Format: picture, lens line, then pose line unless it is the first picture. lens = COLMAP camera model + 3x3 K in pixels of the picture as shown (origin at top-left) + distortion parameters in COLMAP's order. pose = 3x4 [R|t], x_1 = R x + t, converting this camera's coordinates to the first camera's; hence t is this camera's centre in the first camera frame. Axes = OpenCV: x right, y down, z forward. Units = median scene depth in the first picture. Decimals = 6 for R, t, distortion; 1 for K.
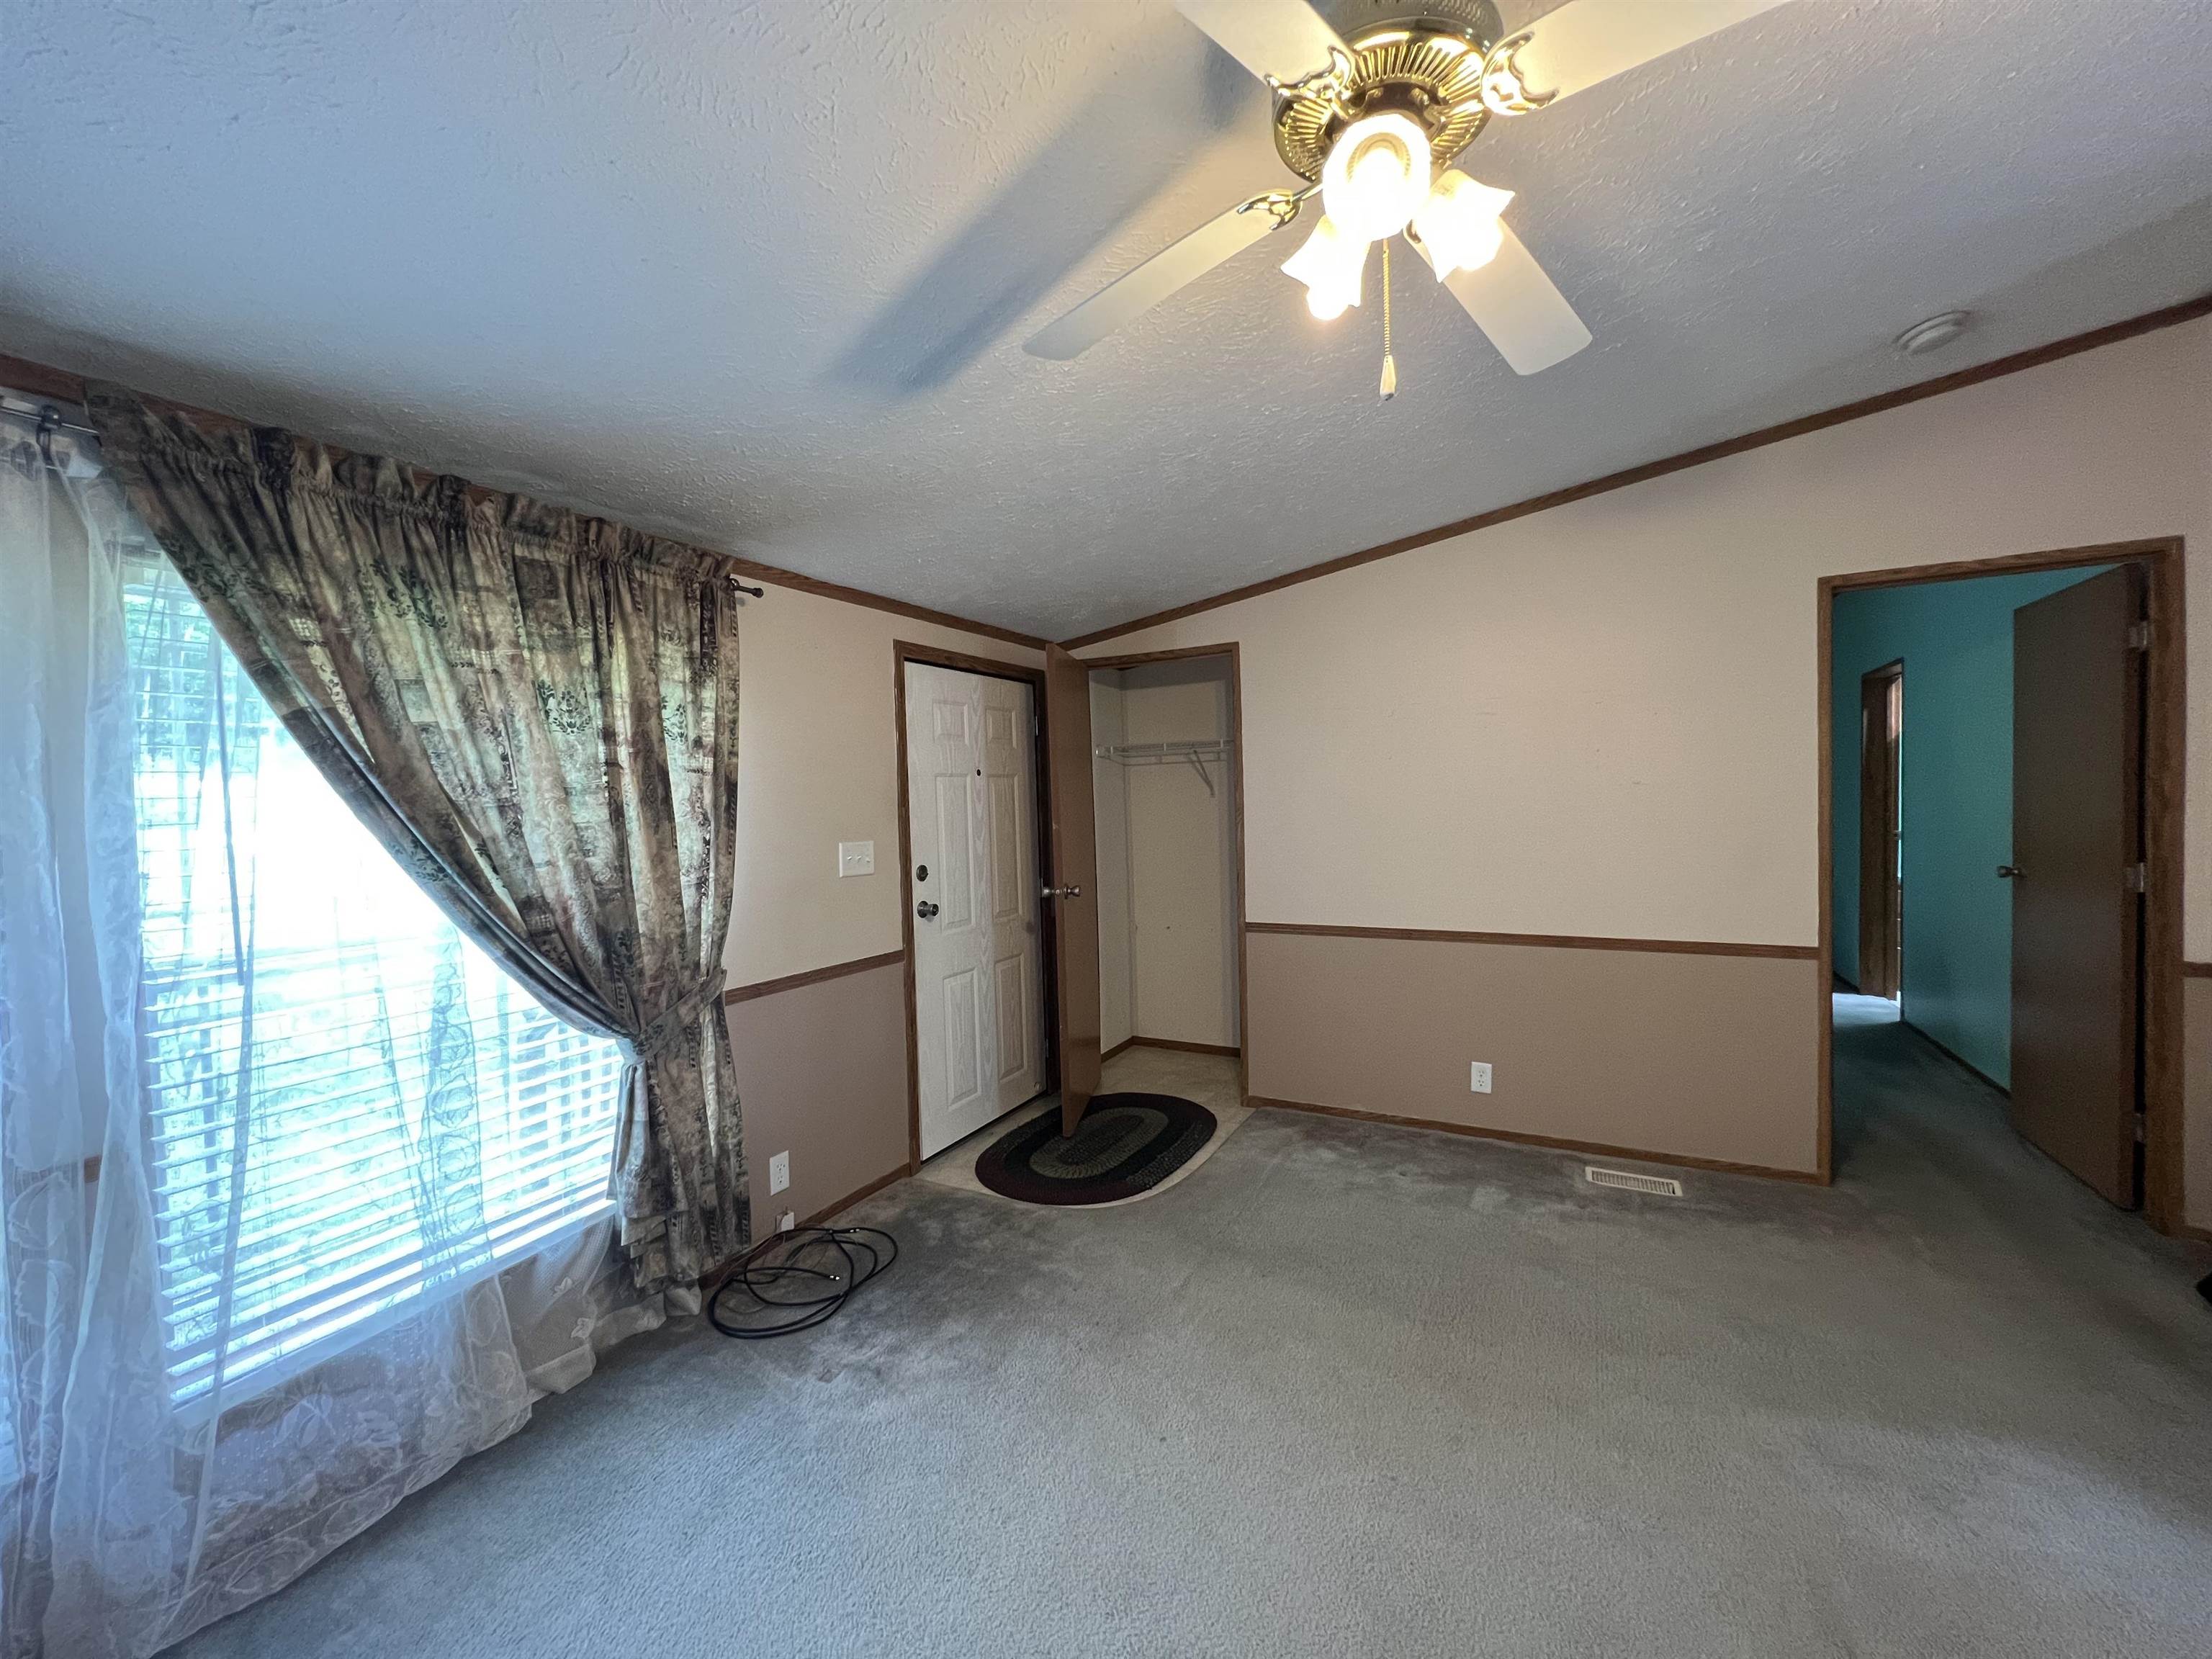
lens RADIAL K [[886.9, 0, 1102.0], [0, 886.9, 829.5], [0, 0, 1]] dist [0.000506, 0.000057]
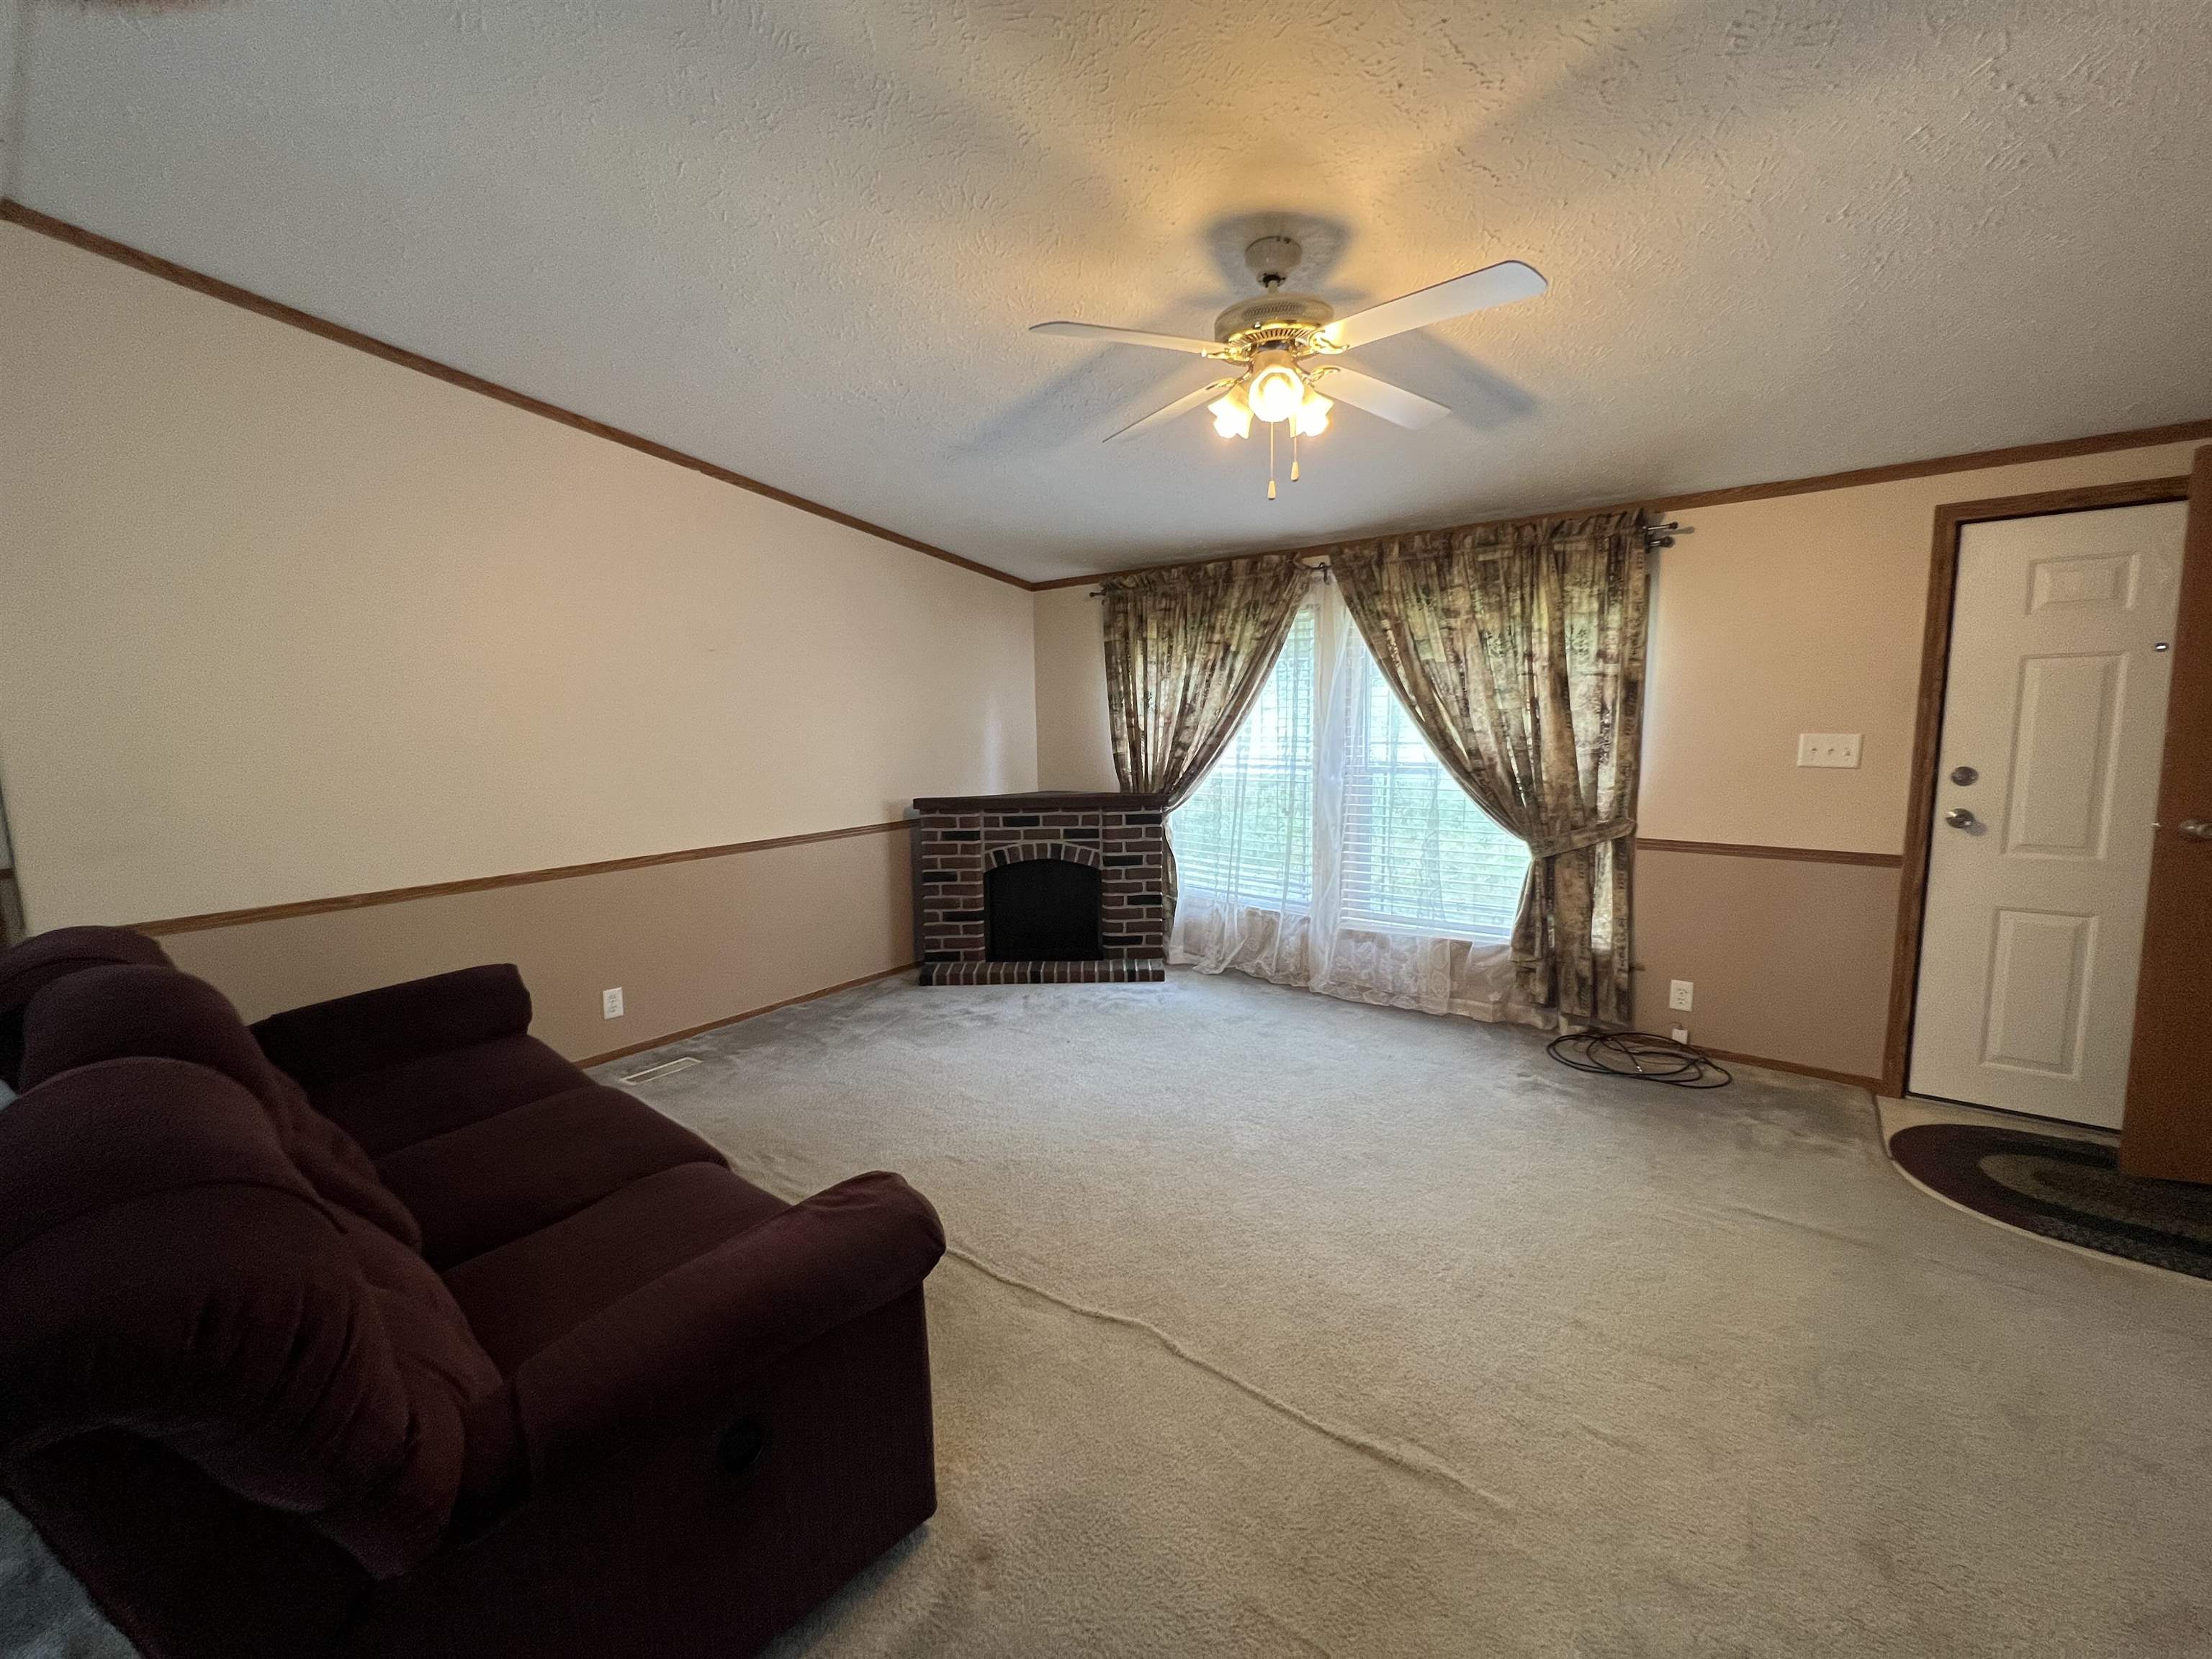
lens RADIAL K [[886.9, 0, 1106.2], [0, 886.9, 825.0], [0, 0, 1]] dist [0.000506, 0.000057]
pose [[-0.161812, 0.157199, -0.974220, 1.132611], [-0.007837, 0.986995, 0.160562, -0.051672], [0.986791, 0.033616, -0.158475, 0.469996]]
